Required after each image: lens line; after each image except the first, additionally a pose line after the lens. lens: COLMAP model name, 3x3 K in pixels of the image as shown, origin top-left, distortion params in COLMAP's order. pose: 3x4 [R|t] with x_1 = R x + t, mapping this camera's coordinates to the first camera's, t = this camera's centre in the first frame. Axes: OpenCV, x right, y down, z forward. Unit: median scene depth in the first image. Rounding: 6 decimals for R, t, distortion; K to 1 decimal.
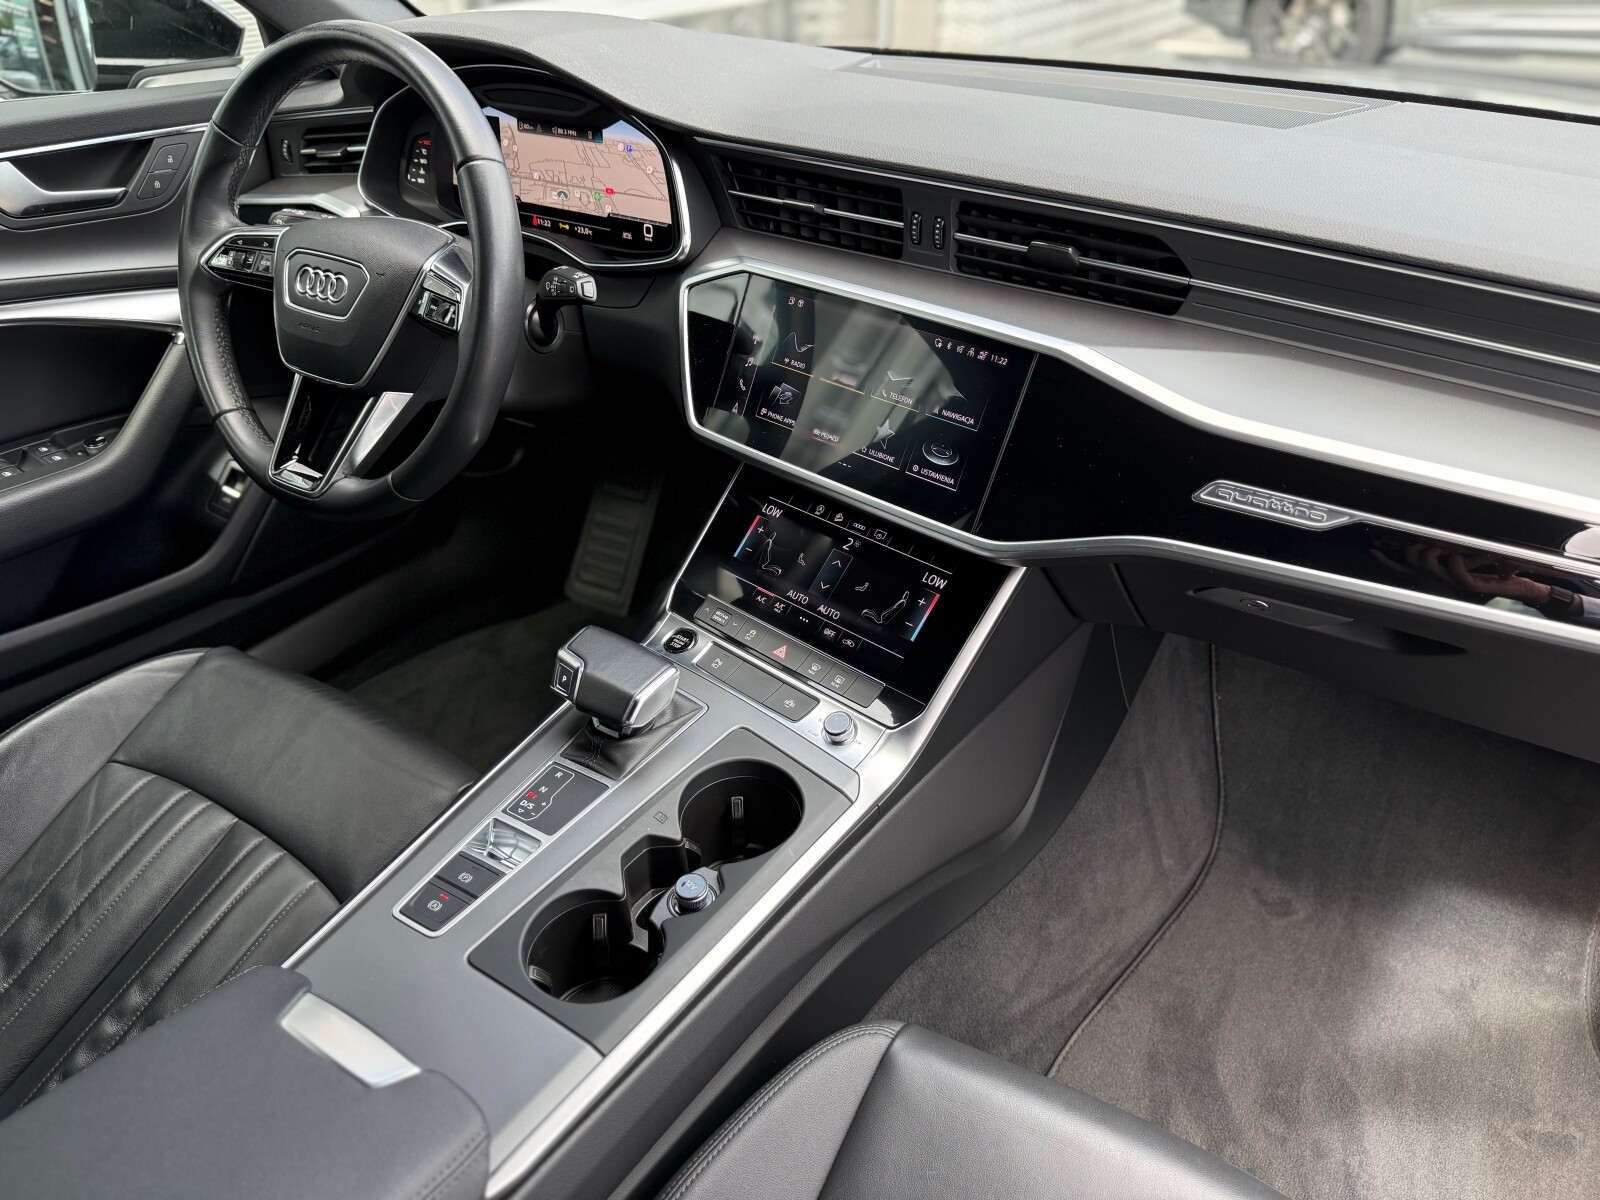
lens RADIAL K [[1132.7, 0, 801.3], [0, 1132.7, 600.3], [0, 0, 1]] dist [0.037633, -0.076969]
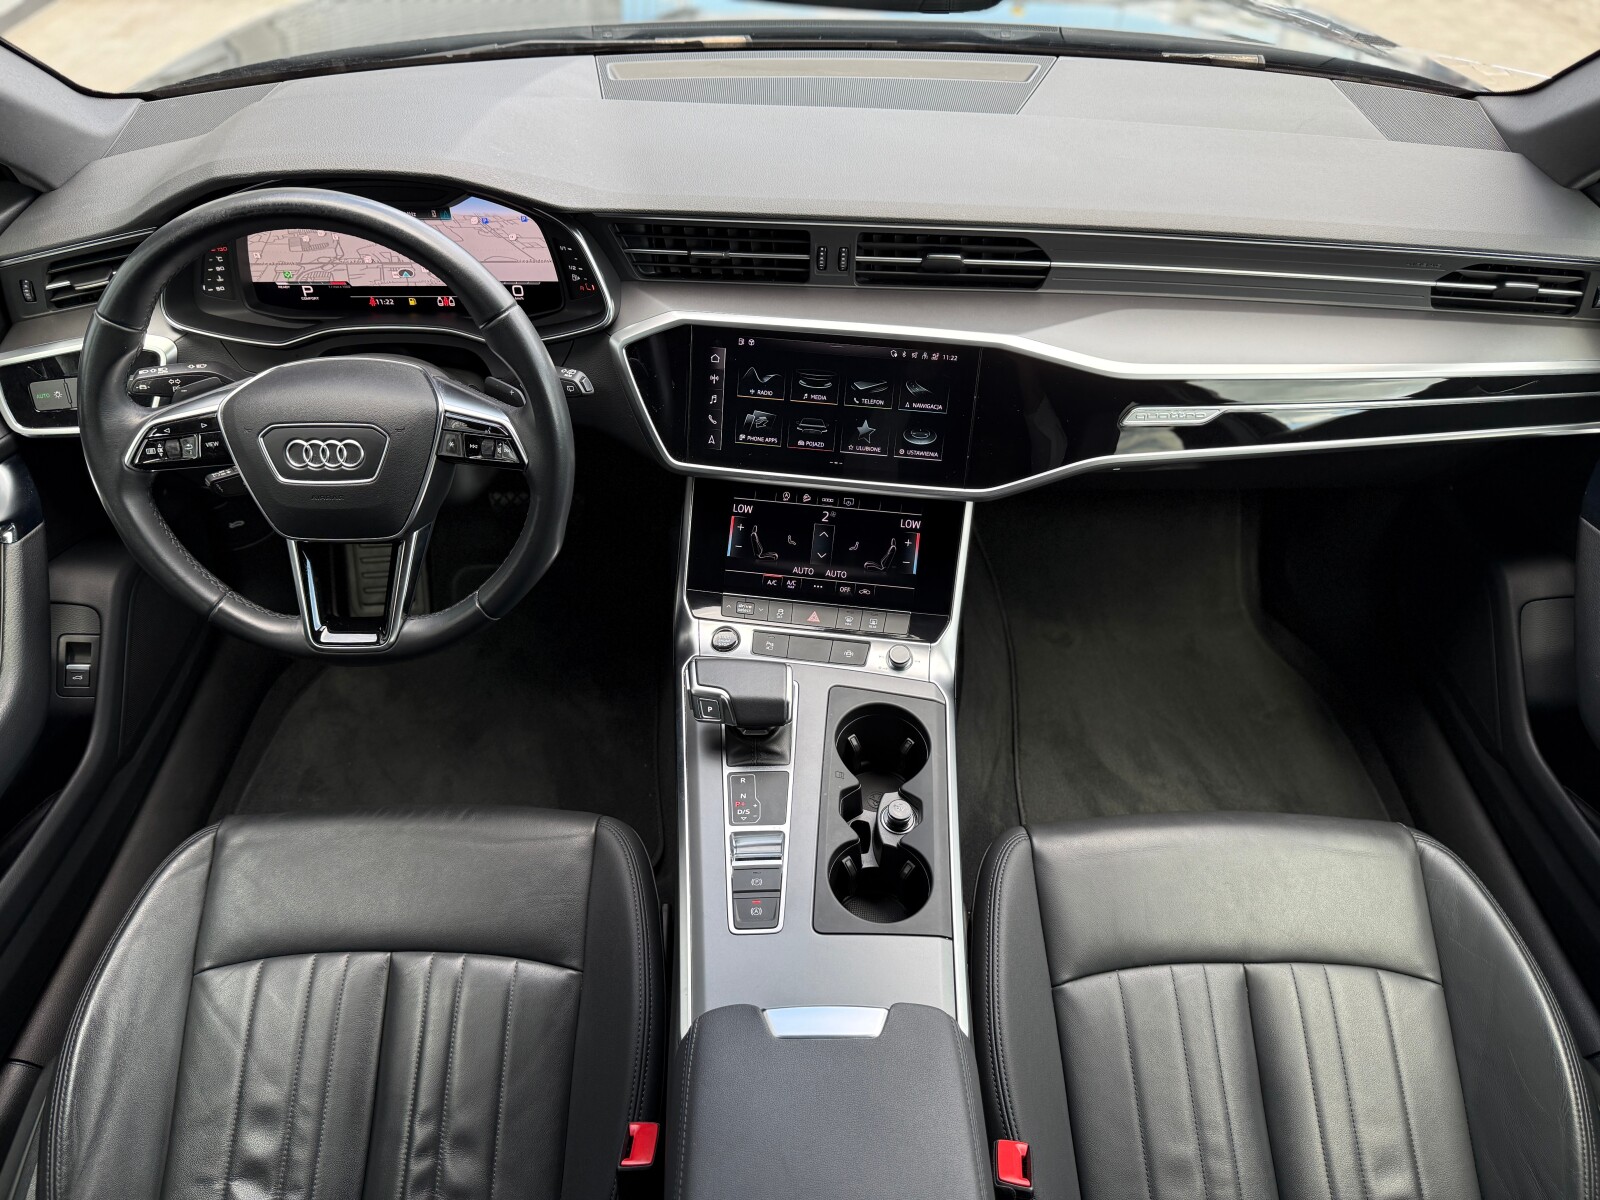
lens RADIAL K [[1132.7, 0, 808.4], [0, 1132.7, 608.5], [0, 0, 1]] dist [0.037633, -0.076969]
pose [[0.831125, -0.375129, 0.410499, -0.542127], [0.294631, 0.923123, 0.247054, -0.279454], [-0.471619, -0.084387, 0.877755, -0.095374]]
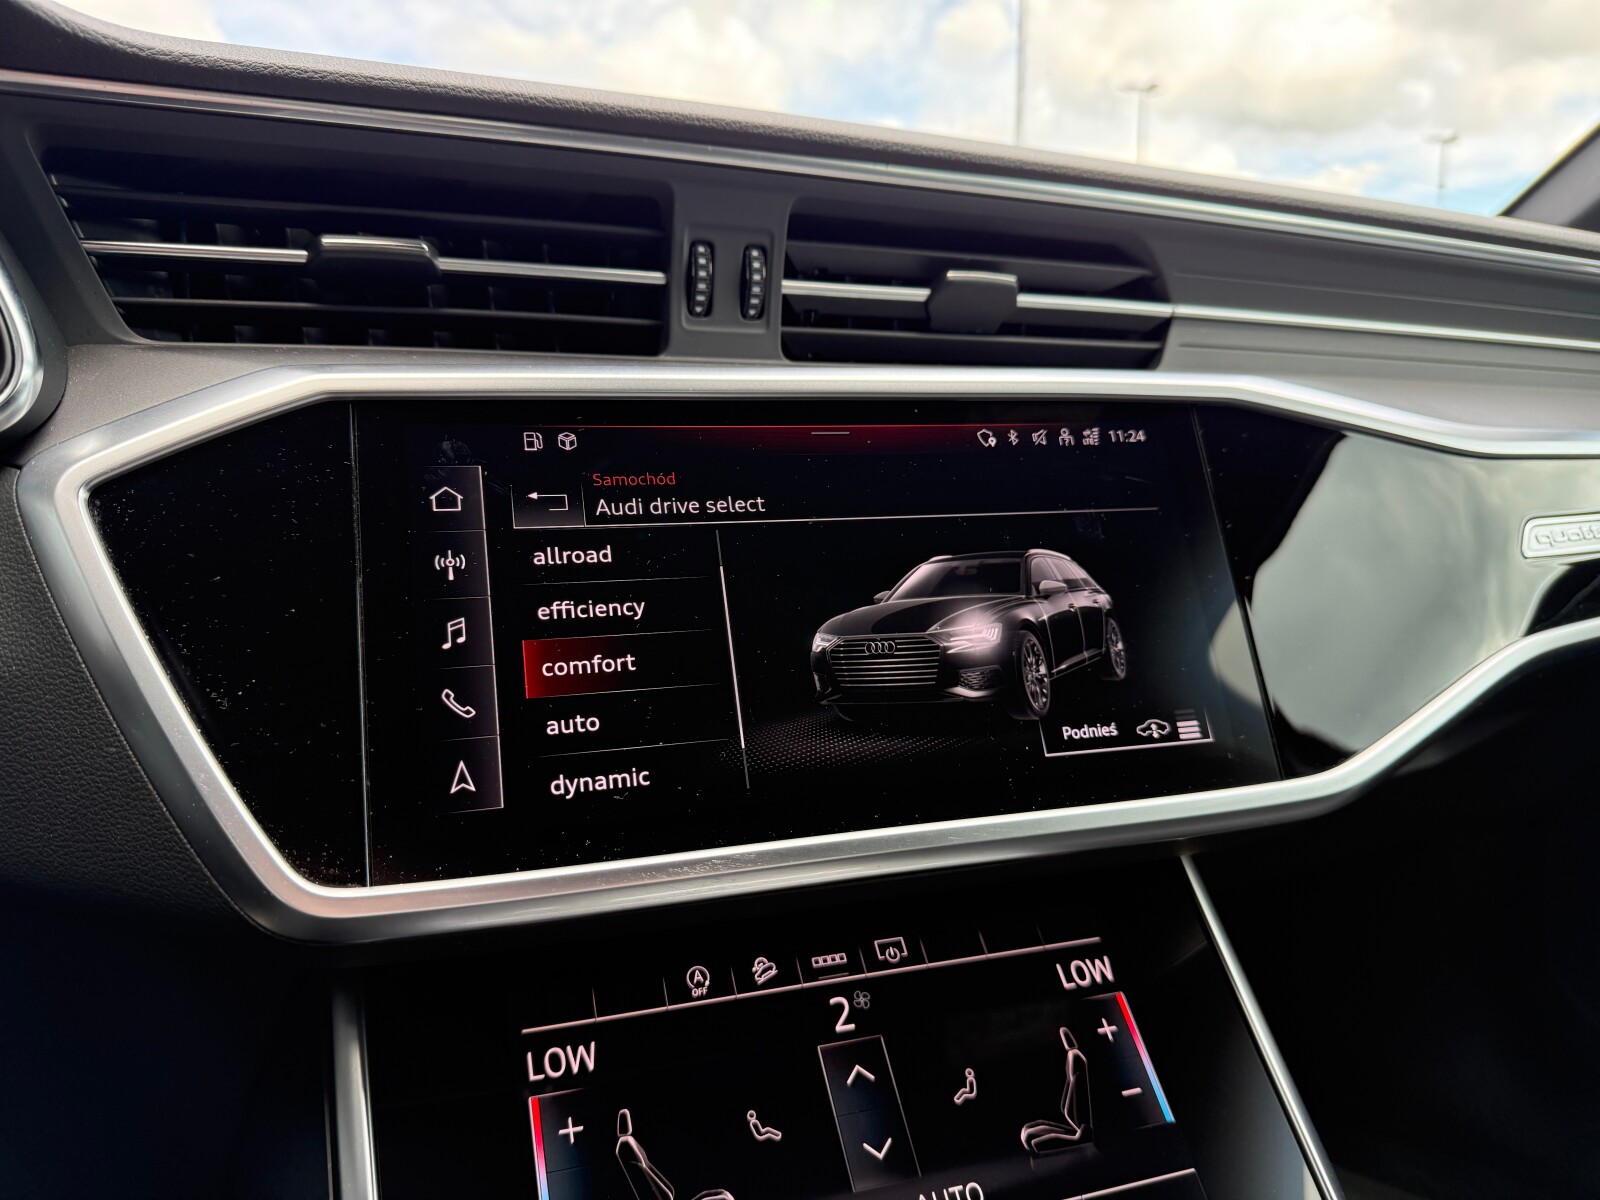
lens RADIAL K [[1132.7, 0, 792.4], [0, 1132.7, 602.5], [0, 0, 1]] dist [0.037633, -0.076969]
pose [[0.502854, -0.151250, 0.851036, -0.281742], [0.462544, 0.878827, -0.117115, -0.139219], [-0.730200, 0.452533, 0.511881, 0.781381]]
